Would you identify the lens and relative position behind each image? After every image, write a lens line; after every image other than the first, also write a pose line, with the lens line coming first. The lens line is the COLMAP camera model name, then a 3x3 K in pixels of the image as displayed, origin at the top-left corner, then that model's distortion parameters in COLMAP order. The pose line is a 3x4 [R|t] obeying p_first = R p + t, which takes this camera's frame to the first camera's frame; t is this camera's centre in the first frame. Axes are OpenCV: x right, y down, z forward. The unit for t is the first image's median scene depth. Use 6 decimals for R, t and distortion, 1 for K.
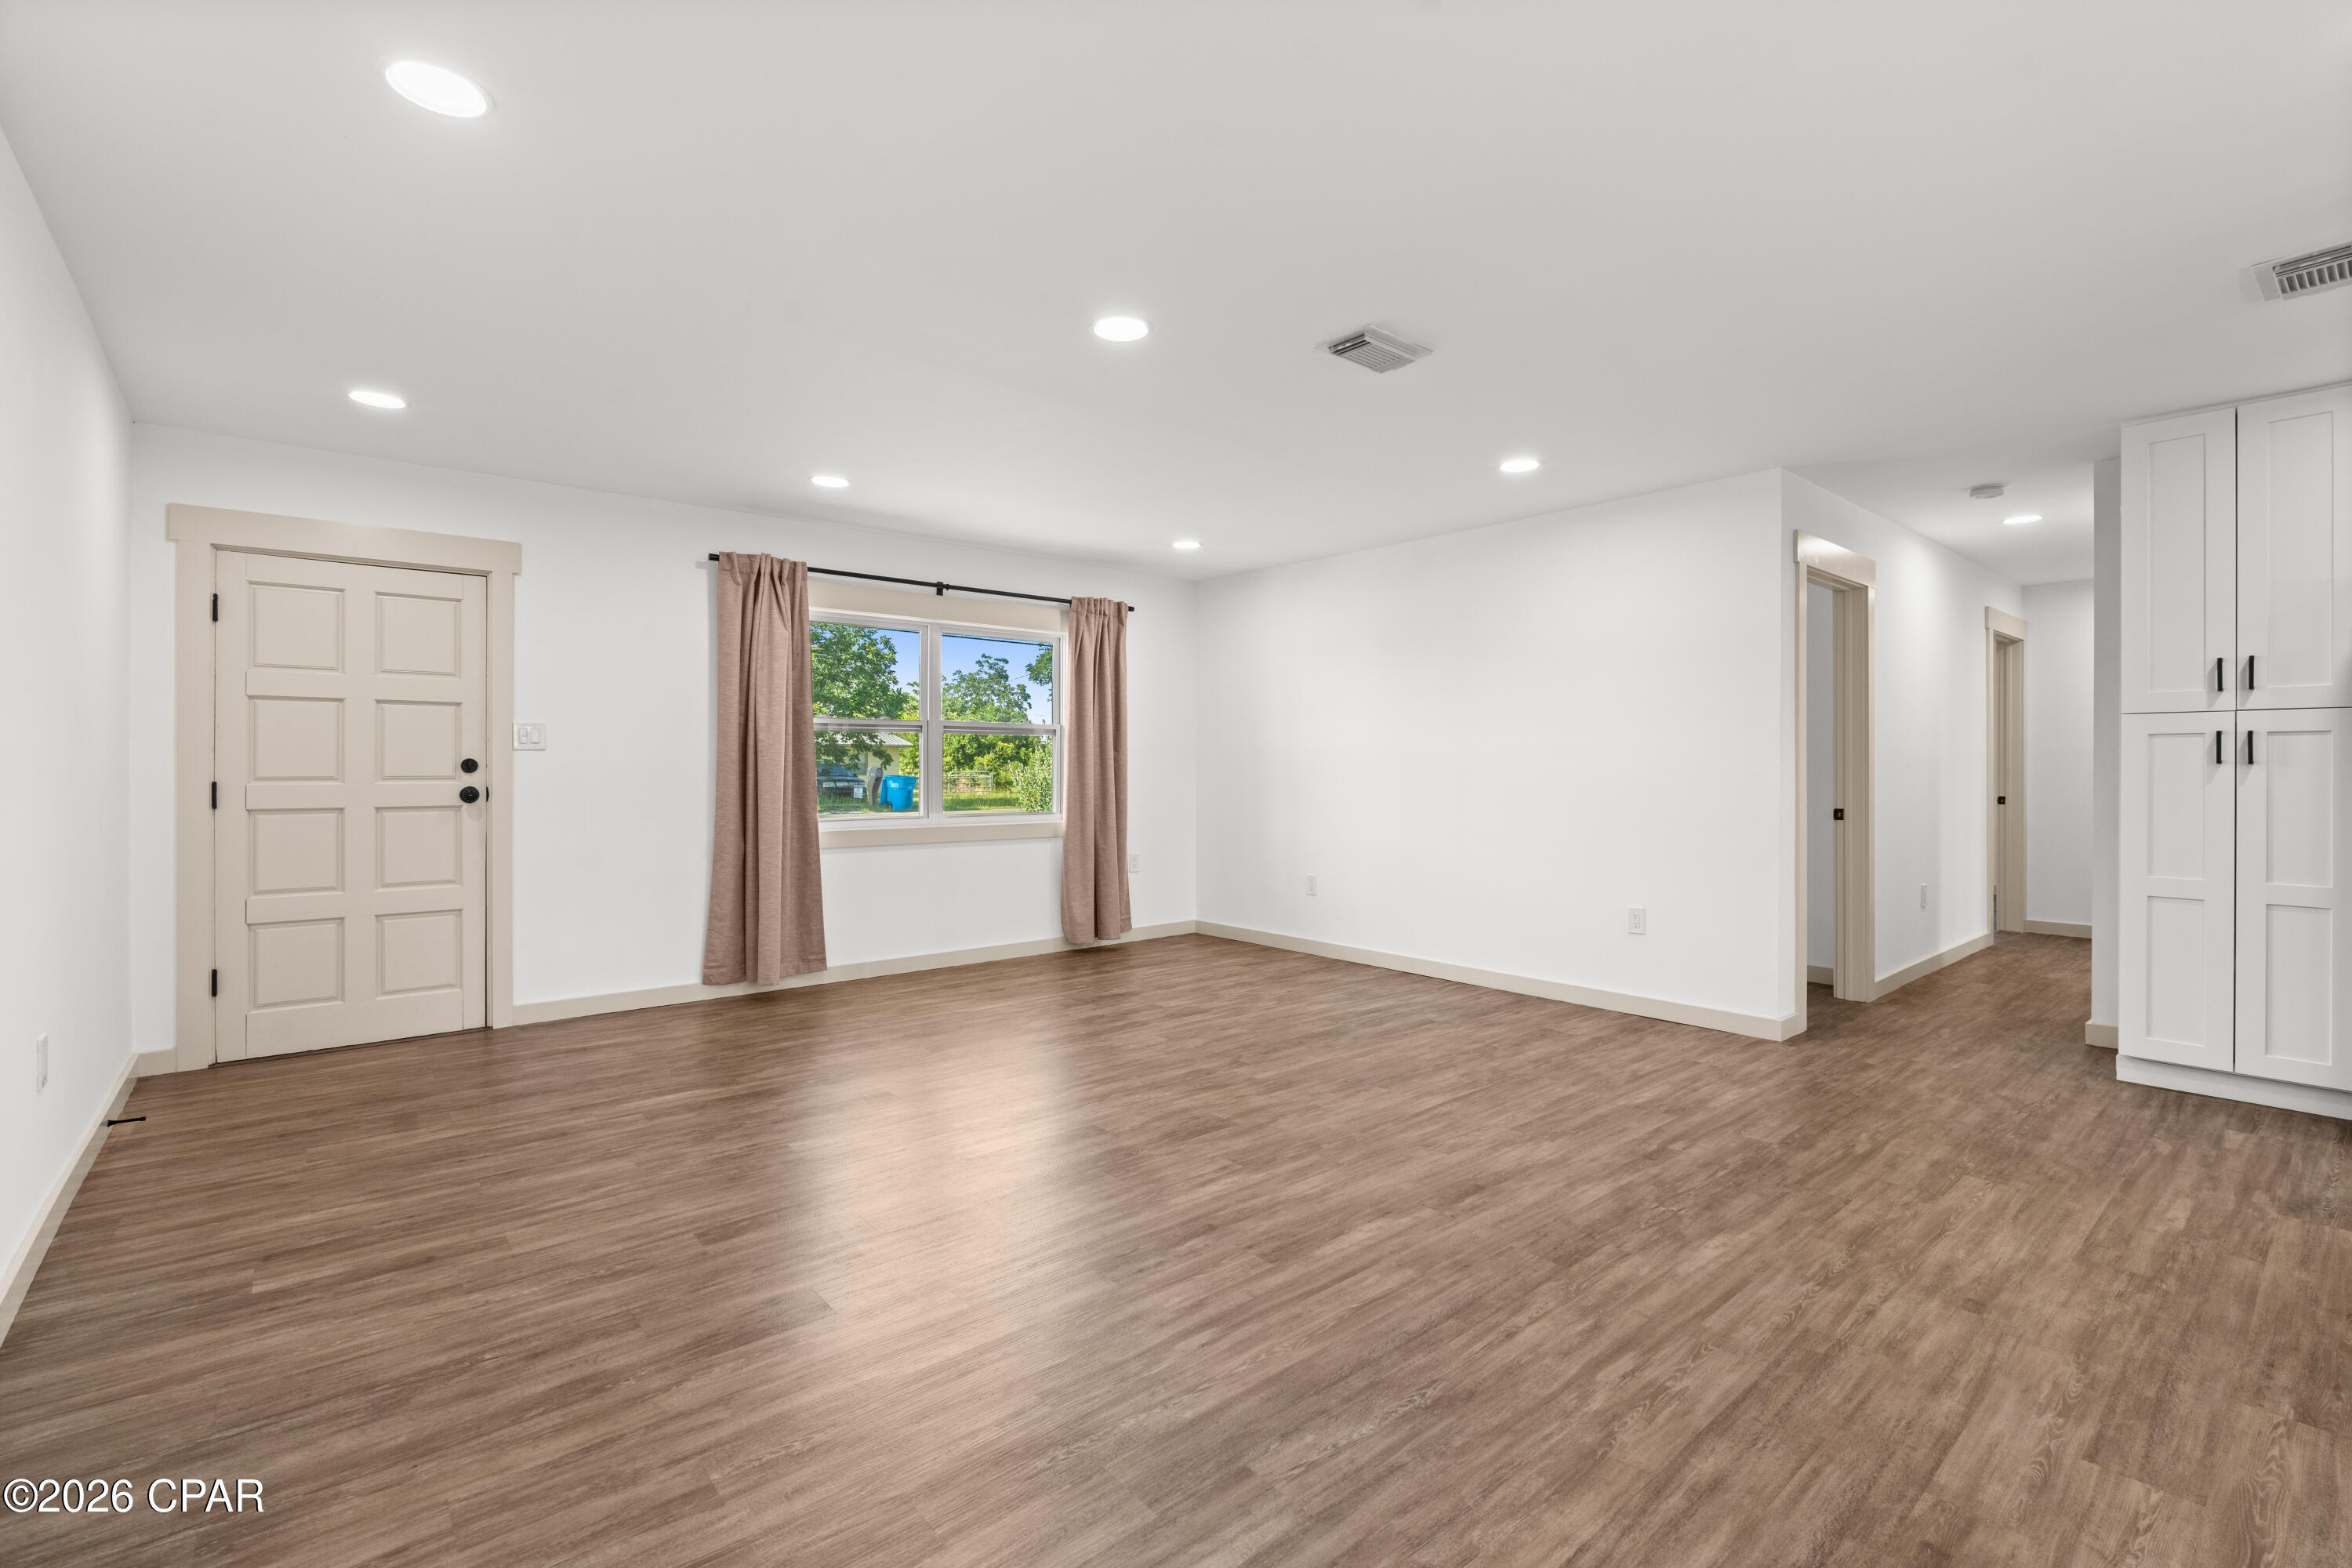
lens RADIAL K [[1028.3, 0, 1182.1], [0, 1028.3, 769.4], [0, 0, 1]] dist [-0.005424, 0.000755]
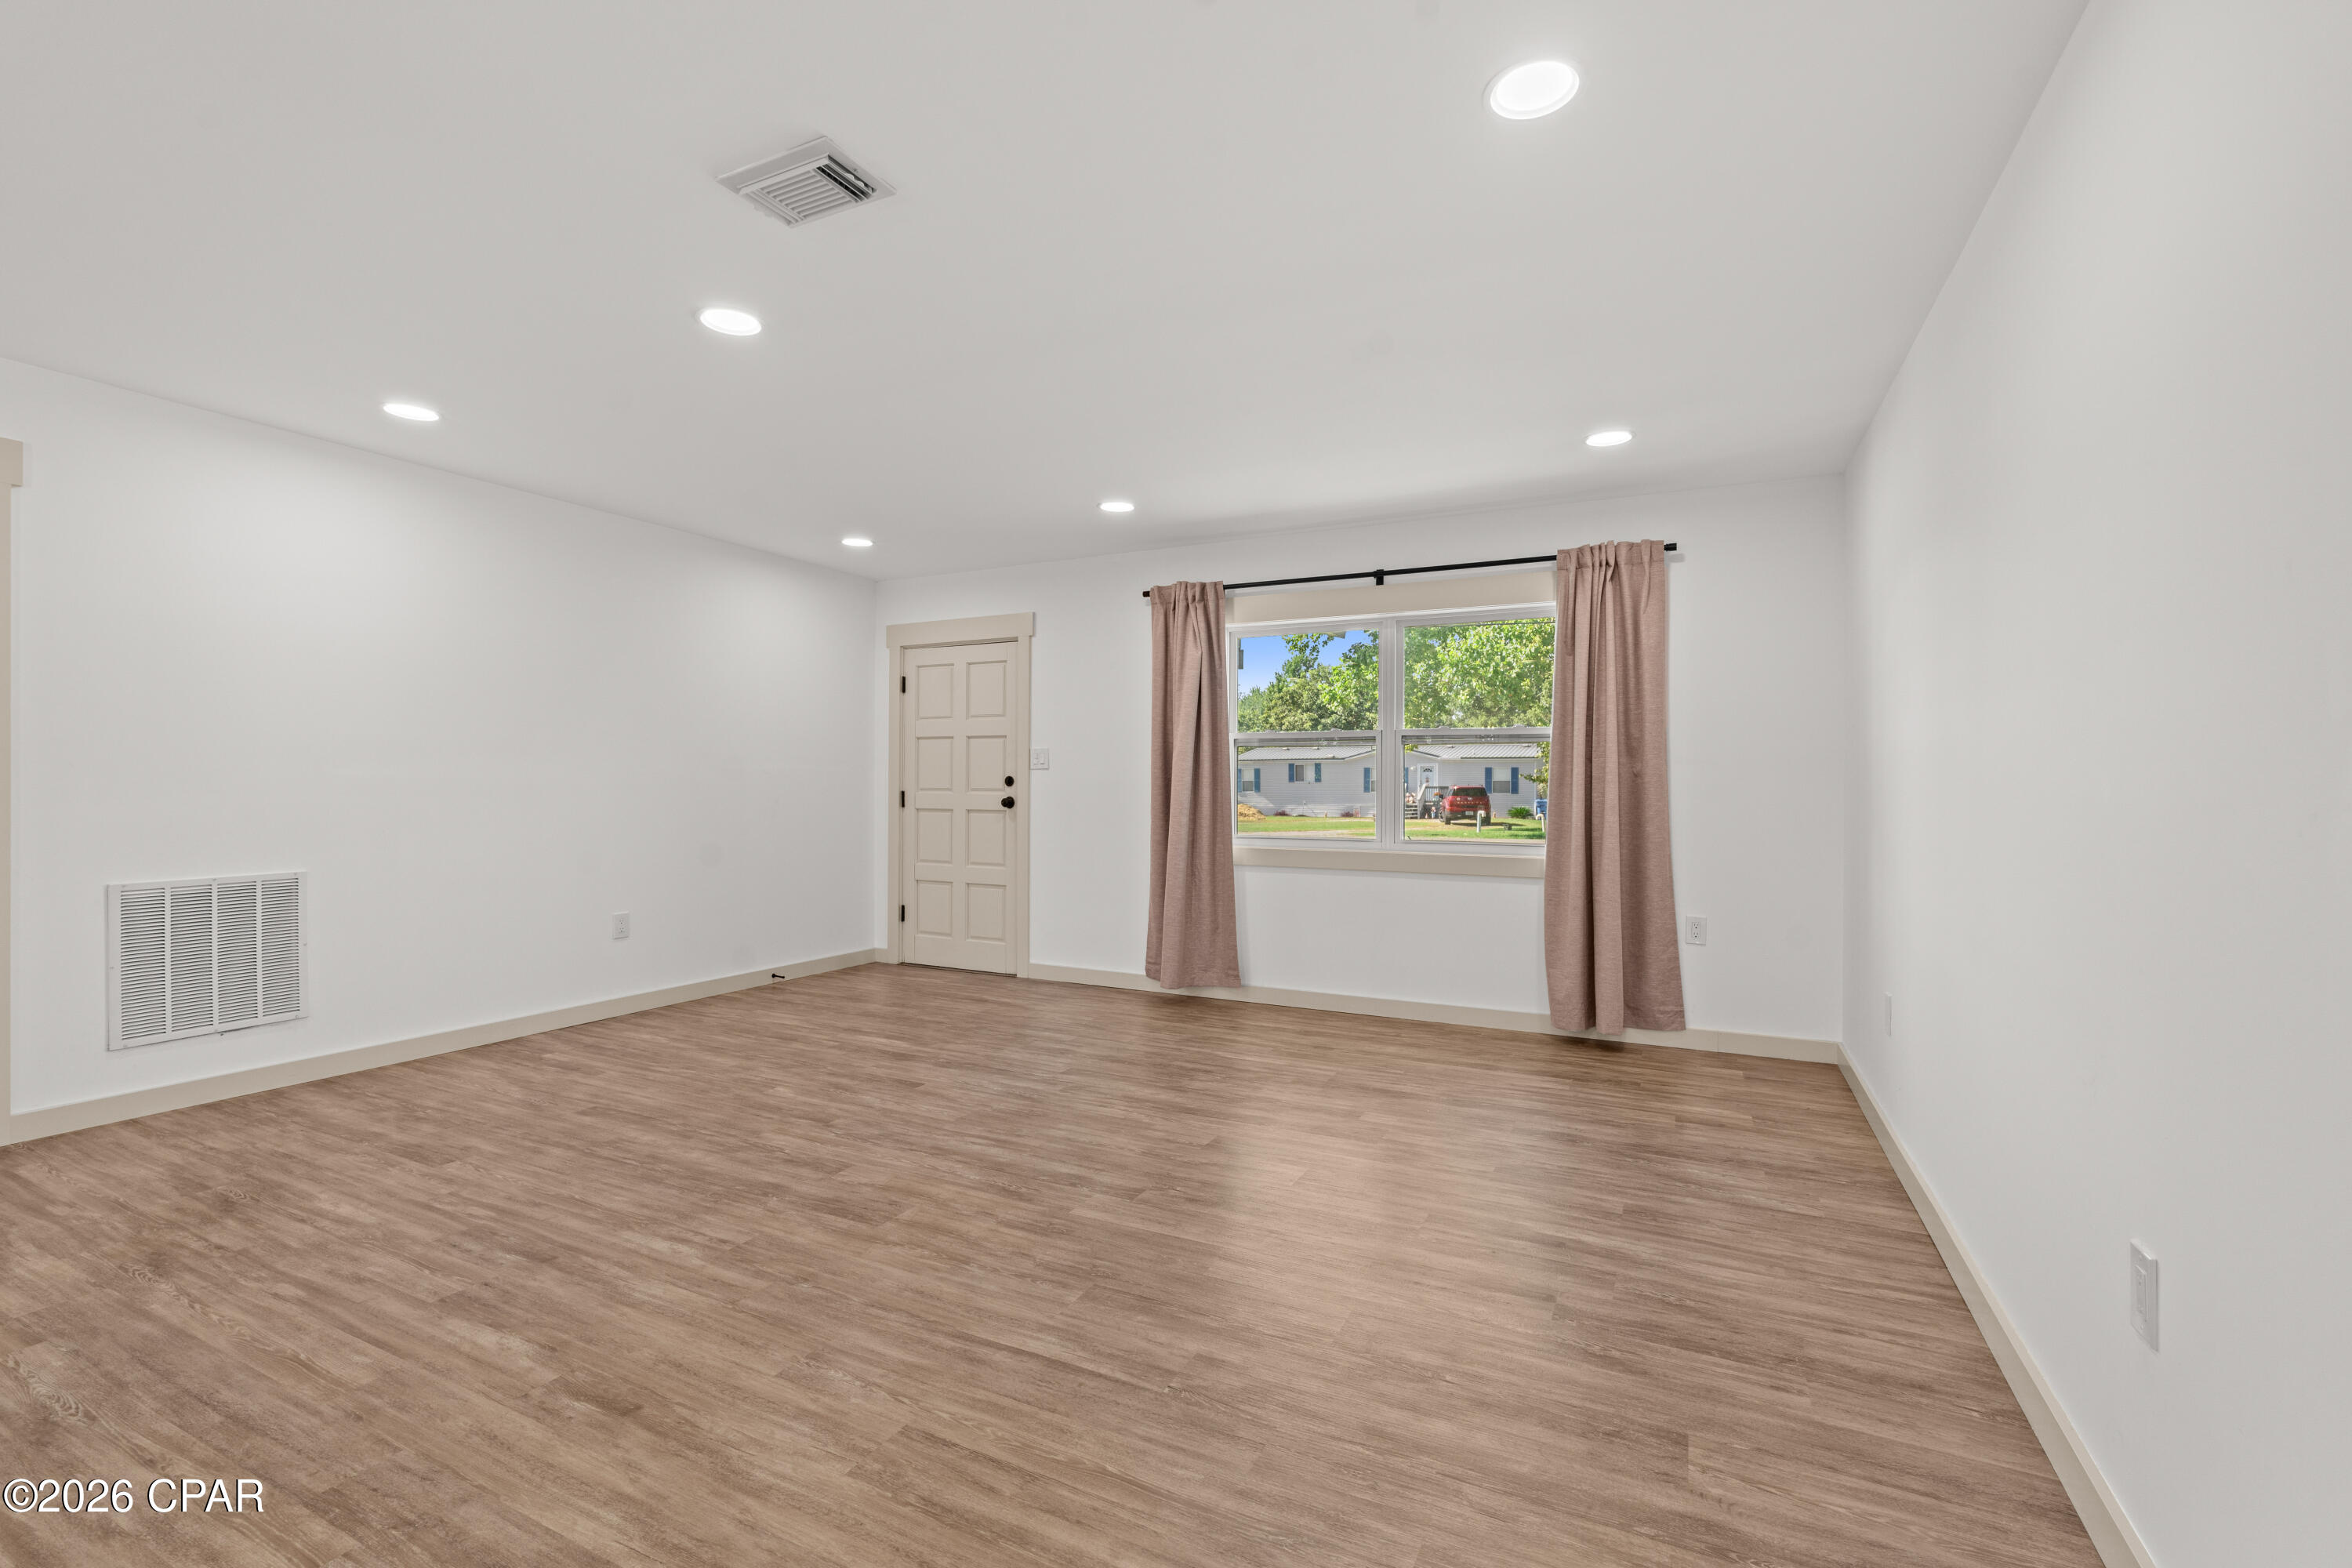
lens RADIAL K [[1028.3, 0, 1175.2], [0, 1028.3, 777.5], [0, 0, 1]] dist [-0.005424, 0.000755]
pose [[0.388210, -0.006496, -0.921548, 0.820383], [-0.007264, 0.999923, -0.010108, 0.004595], [0.921542, 0.010618, 0.388132, 0.844793]]
